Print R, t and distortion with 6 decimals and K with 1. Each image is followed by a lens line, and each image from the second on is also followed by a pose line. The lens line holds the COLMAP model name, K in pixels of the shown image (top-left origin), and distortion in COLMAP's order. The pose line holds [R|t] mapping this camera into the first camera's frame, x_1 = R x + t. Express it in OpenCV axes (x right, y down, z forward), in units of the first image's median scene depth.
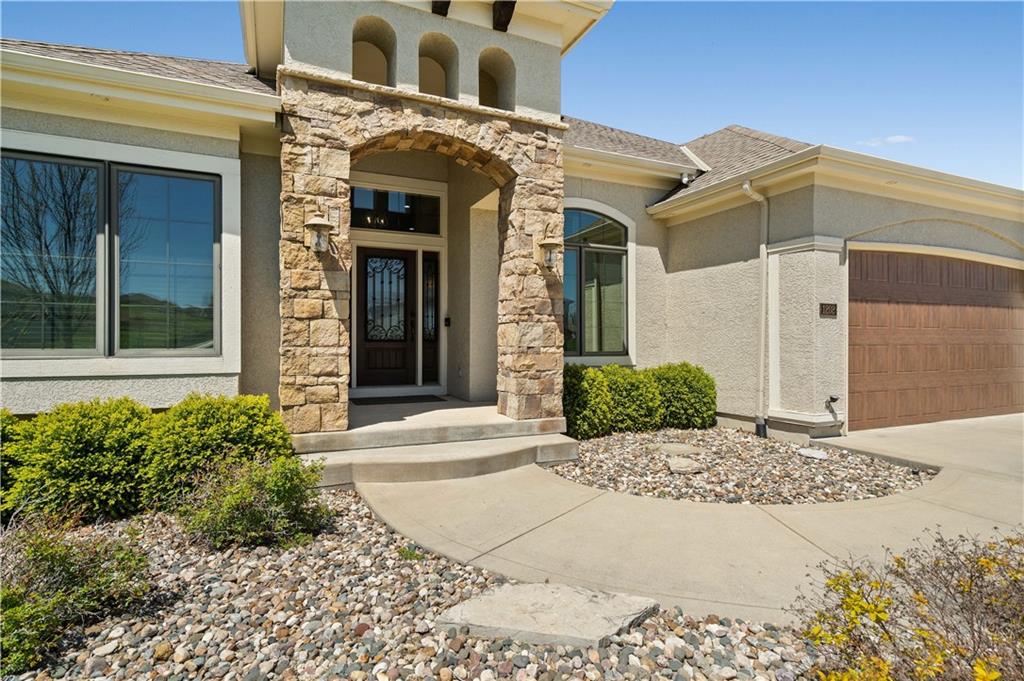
lens RADIAL K [[519.5, 0, 512.0], [0, 519.5, 340.5], [0, 0, 1]] dist [0.001736, 0.000354]
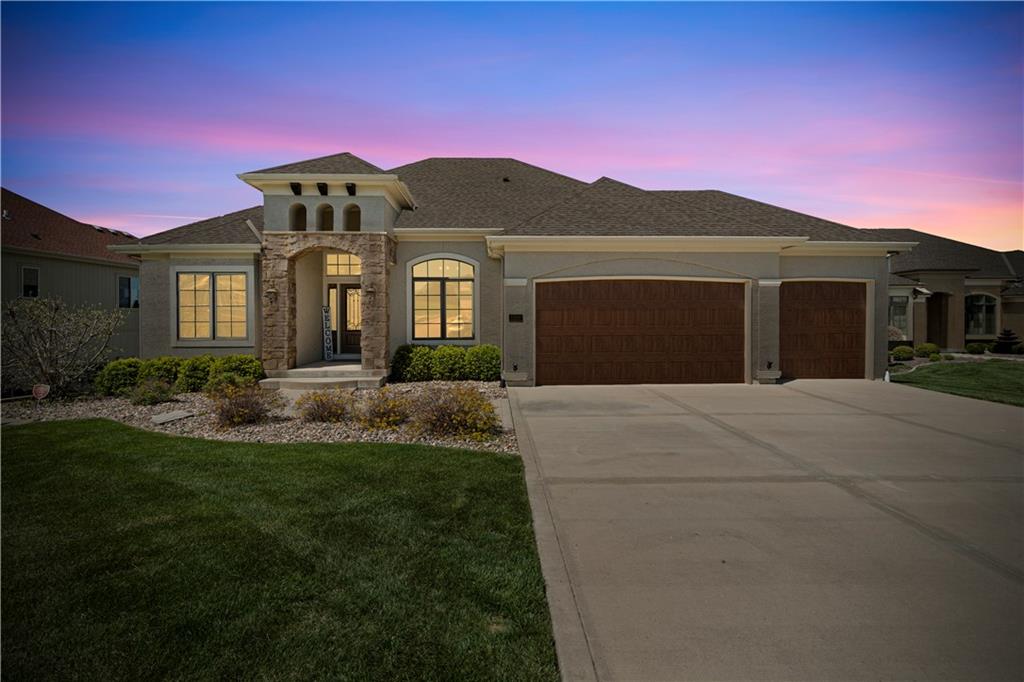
lens RADIAL K [[493.9, 0, 509.7], [0, 493.9, 321.4], [0, 0, 1]] dist [0.000941, 0.000452]
pose [[0.926496, -0.001076, -0.376302, 1.480175], [0.005755, 0.999919, 0.011309, -0.078138], [0.376260, -0.012643, 0.926428, -0.762520]]
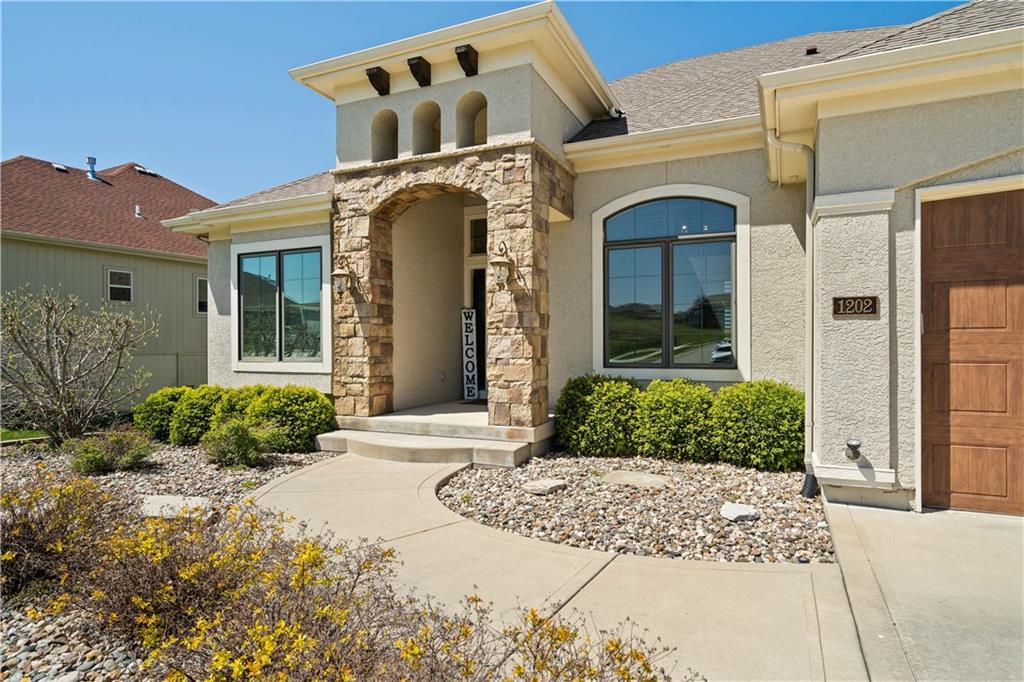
lens RADIAL K [[587.8, 0, 508.1], [0, 587.8, 345.1], [0, 0, 1]] dist [0.006632, 0.001007]
pose [[0.653590, -0.003295, -0.756841, 1.037768], [0.007673, 0.999968, 0.002272, -0.018630], [0.756810, -0.007292, 0.653595, 0.236948]]
